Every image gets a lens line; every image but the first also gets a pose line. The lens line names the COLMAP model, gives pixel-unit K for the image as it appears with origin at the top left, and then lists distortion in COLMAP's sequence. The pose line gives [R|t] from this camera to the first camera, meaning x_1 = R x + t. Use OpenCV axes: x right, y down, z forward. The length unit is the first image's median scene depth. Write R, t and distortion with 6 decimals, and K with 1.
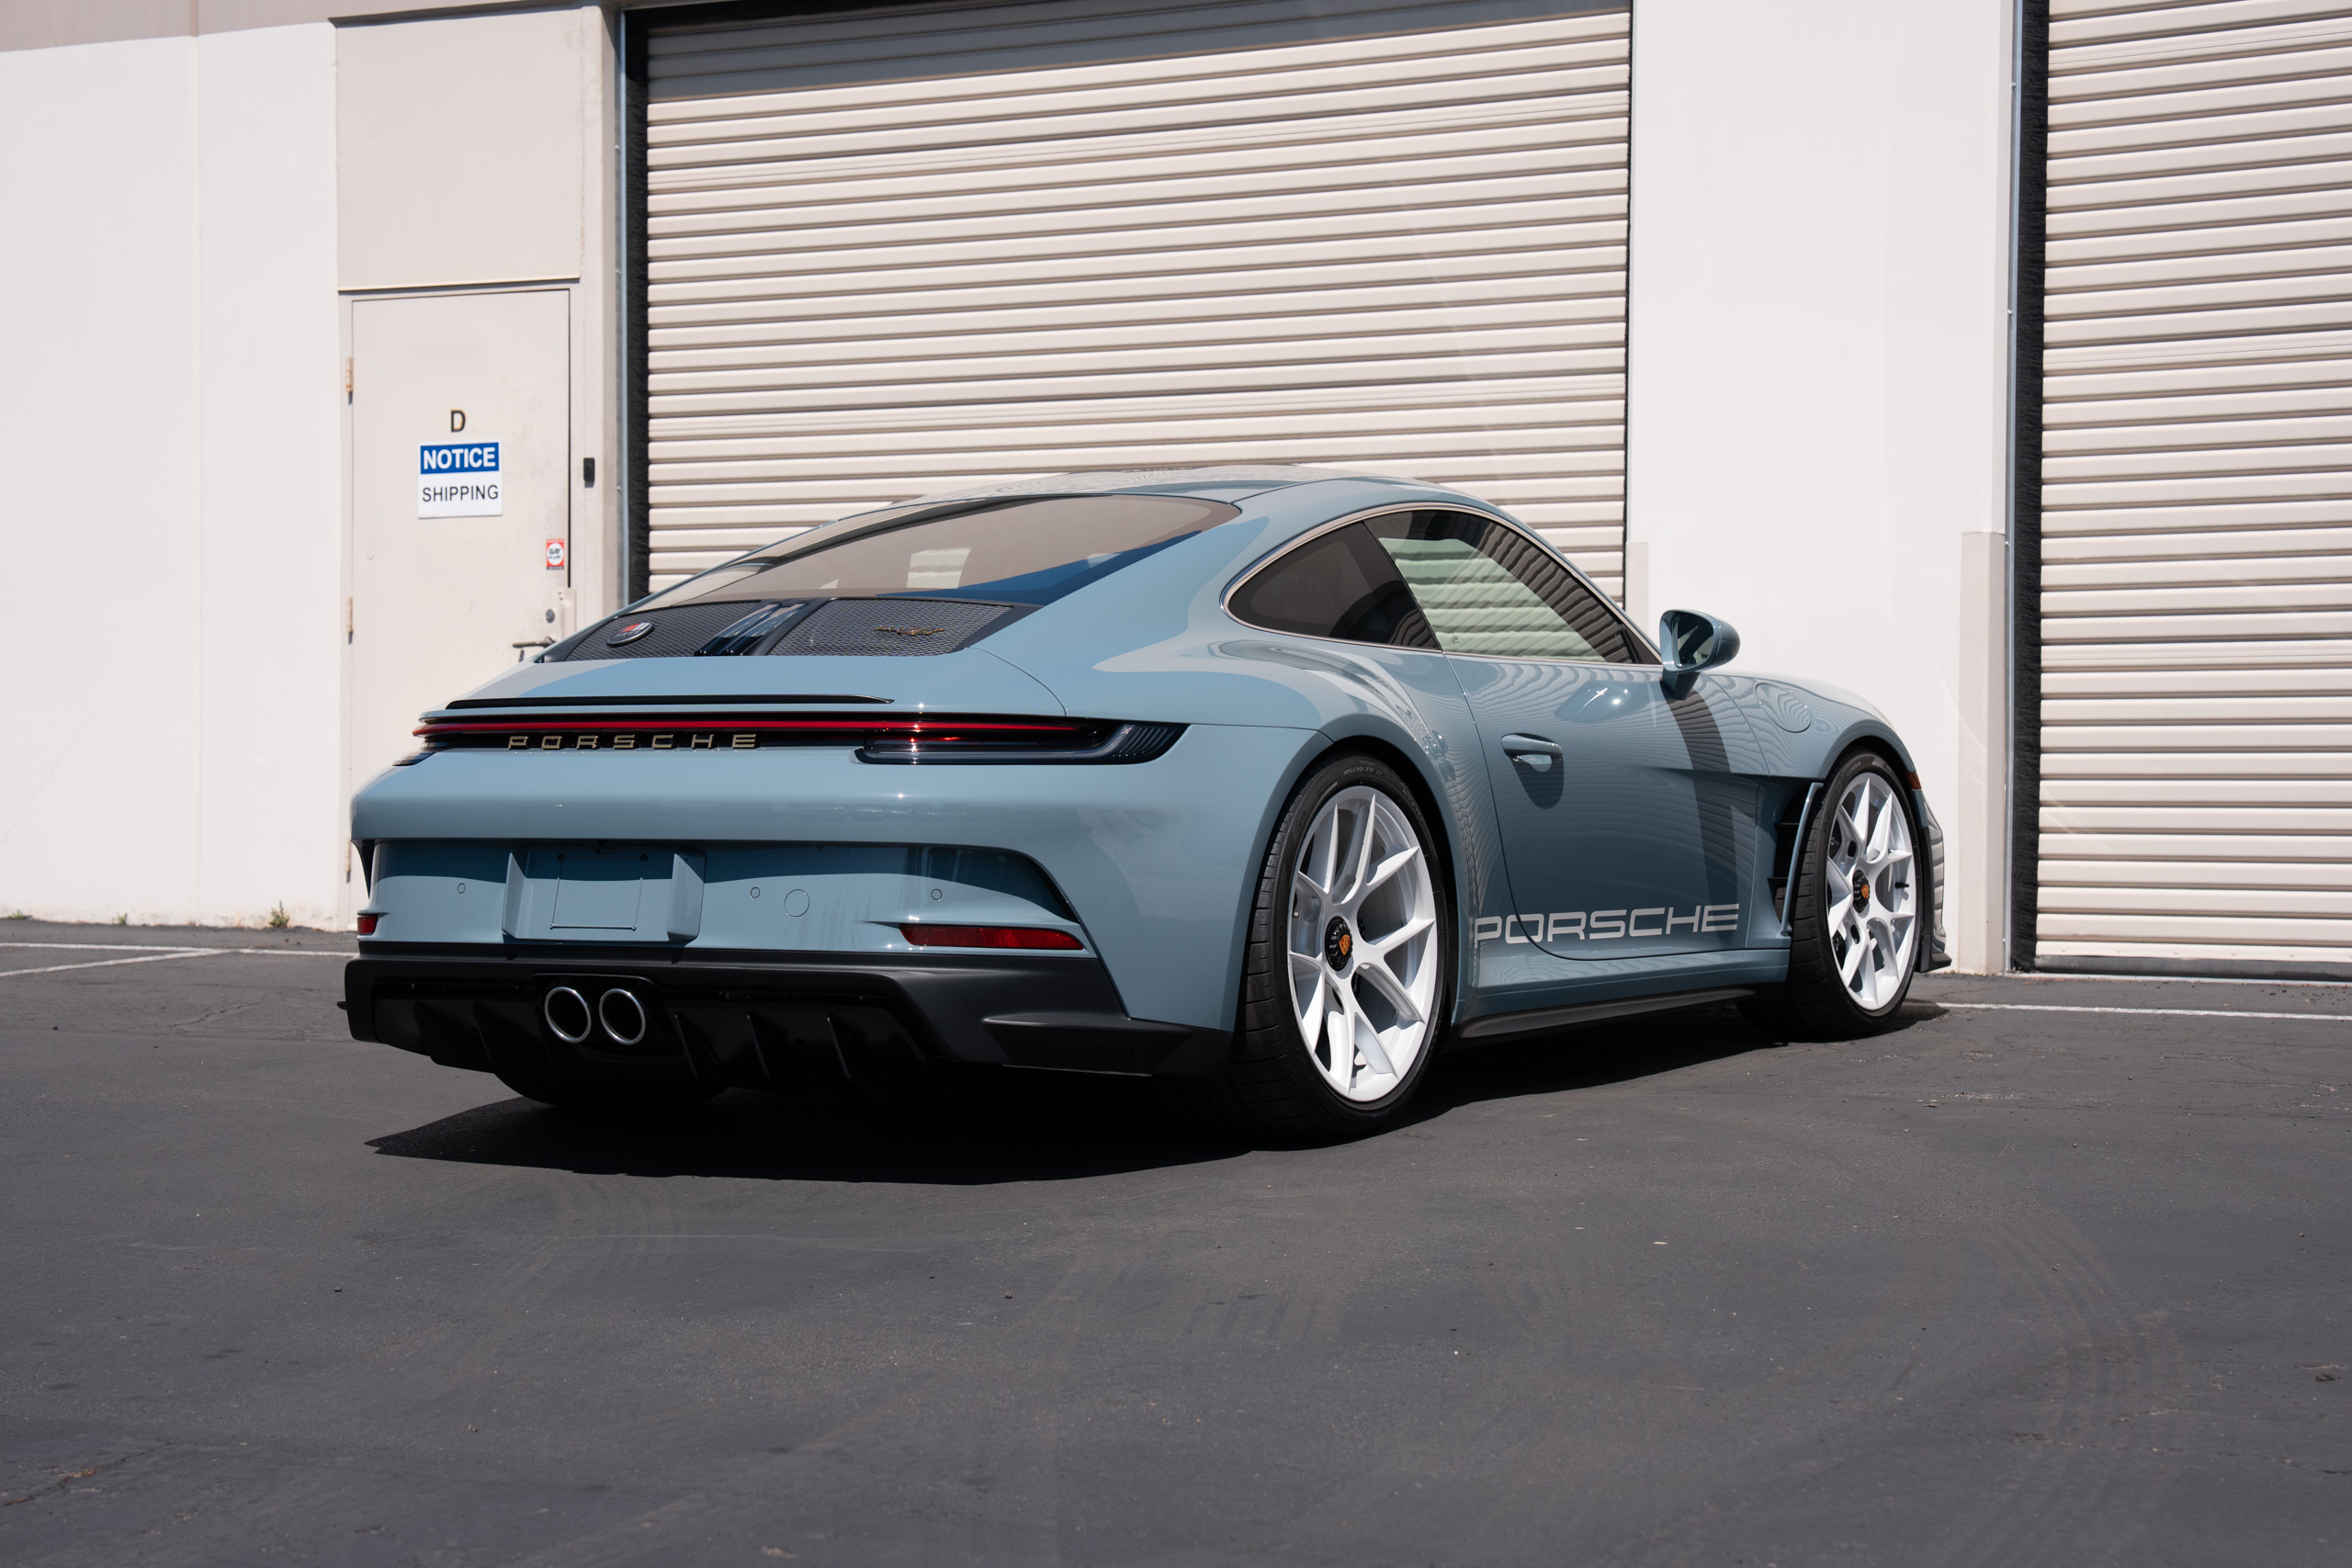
lens RADIAL K [[4185.1, 0, 1187.9], [0, 4185.1, 852.6], [0, 0, 1]] dist [0.299300, 0.082589]
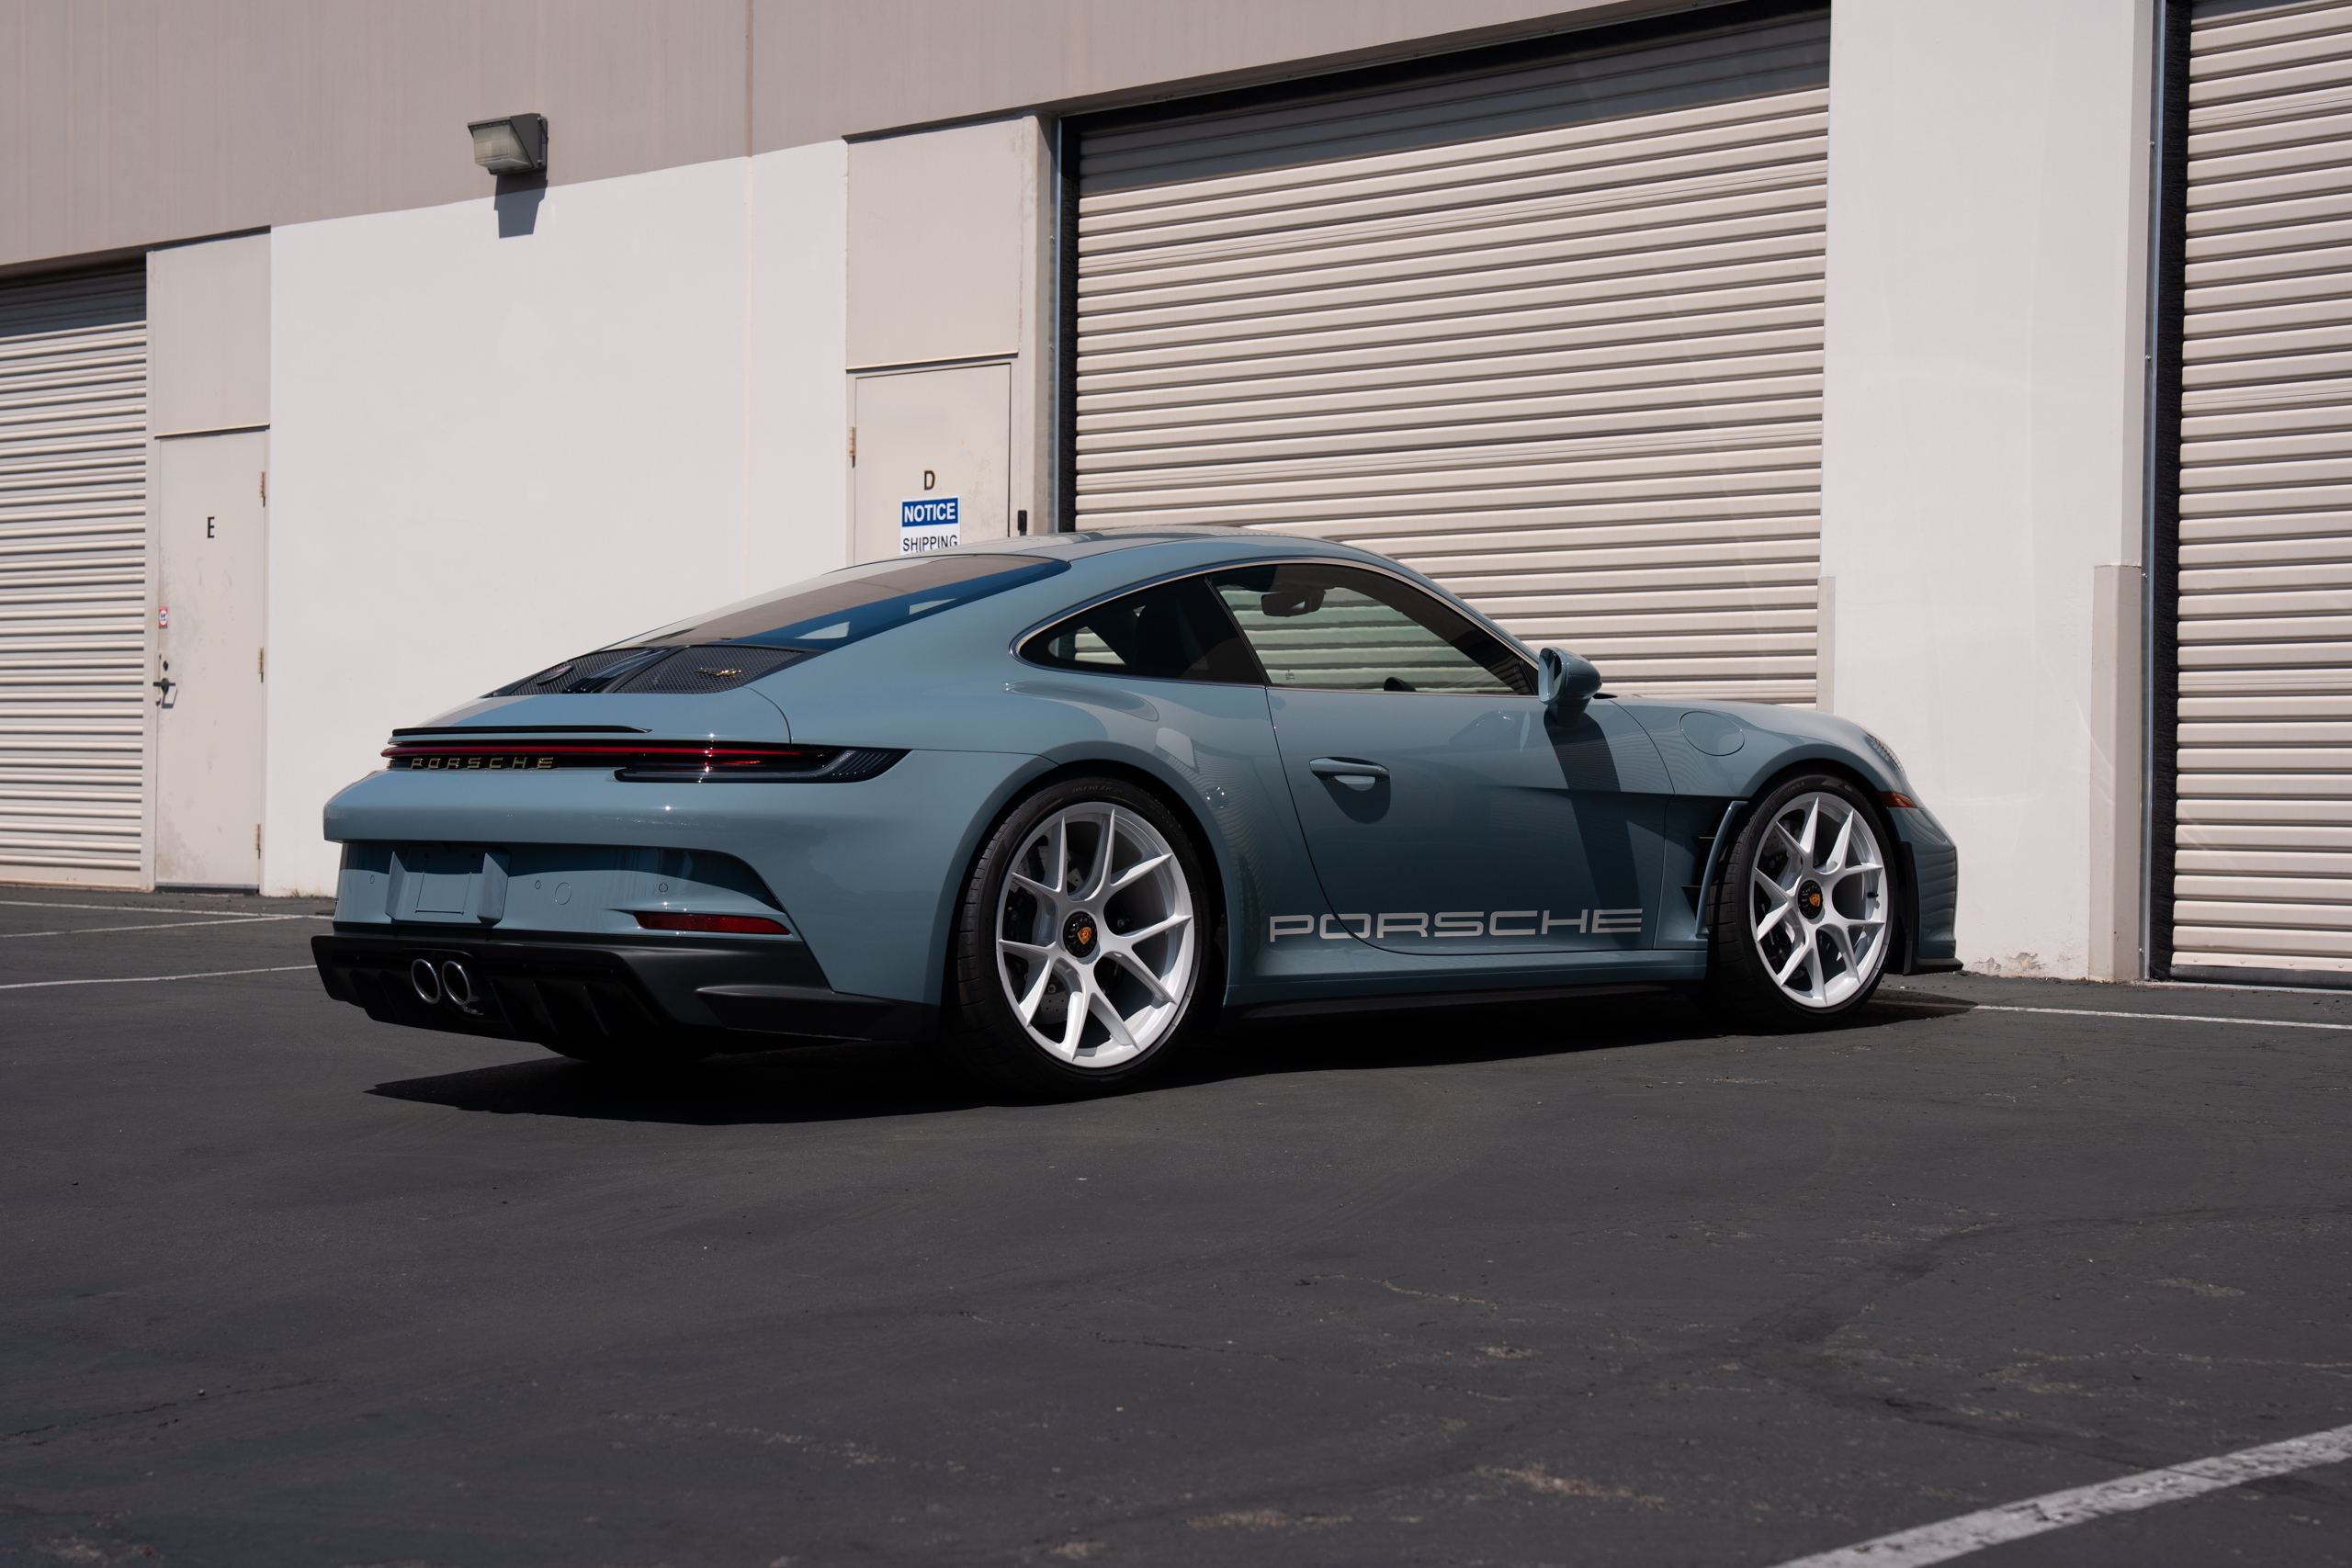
lens RADIAL K [[4185.1, 0, 1187.9], [0, 4185.1, 852.6], [0, 0, 1]] dist [0.299300, 0.082589]
pose [[0.958413, 0.008590, -0.285257, 0.342722], [-0.009284, 0.999956, -0.001078, -0.000439], [0.285235, 0.003681, 0.958450, -0.110883]]
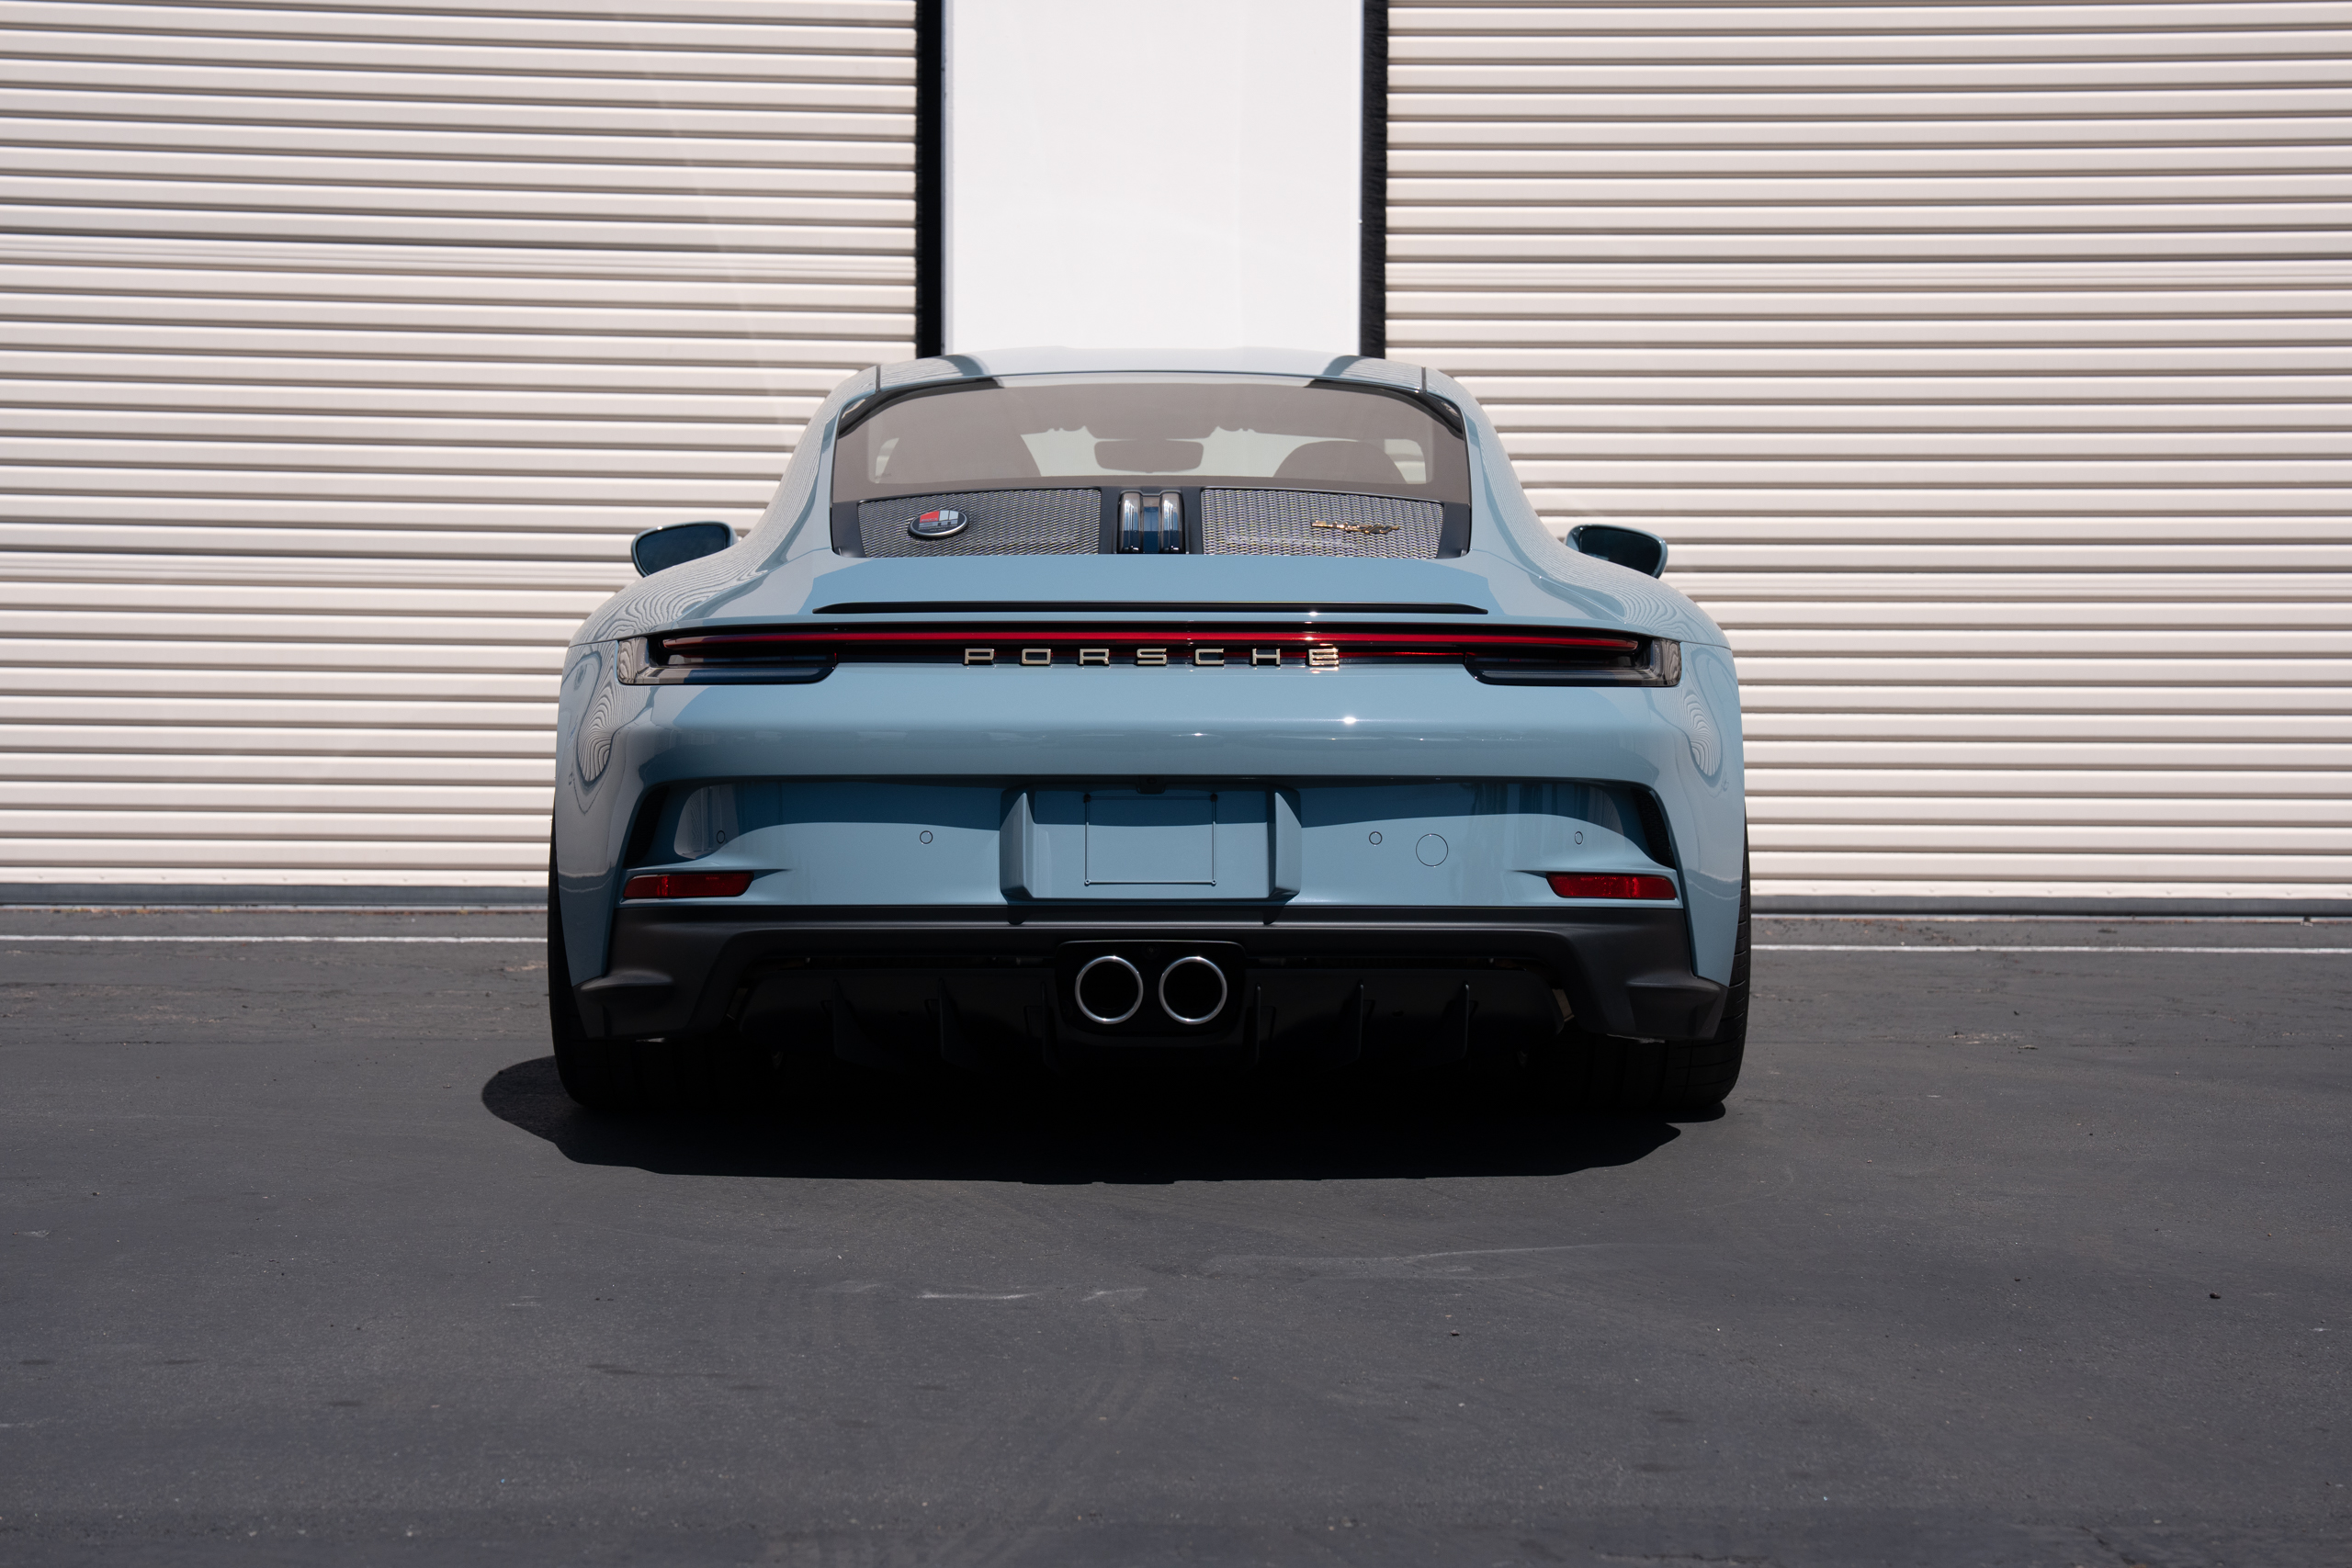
lens RADIAL K [[4536.9, 0, 1176.0], [0, 4536.9, 784.0], [0, 0, 1]] dist [0.183358, 0.074105]
pose [[0.853258, -0.003100, 0.521479, -0.477863], [0.003891, 0.999992, -0.000421, -0.000803], [-0.521474, 0.002388, 0.853264, 0.193750]]
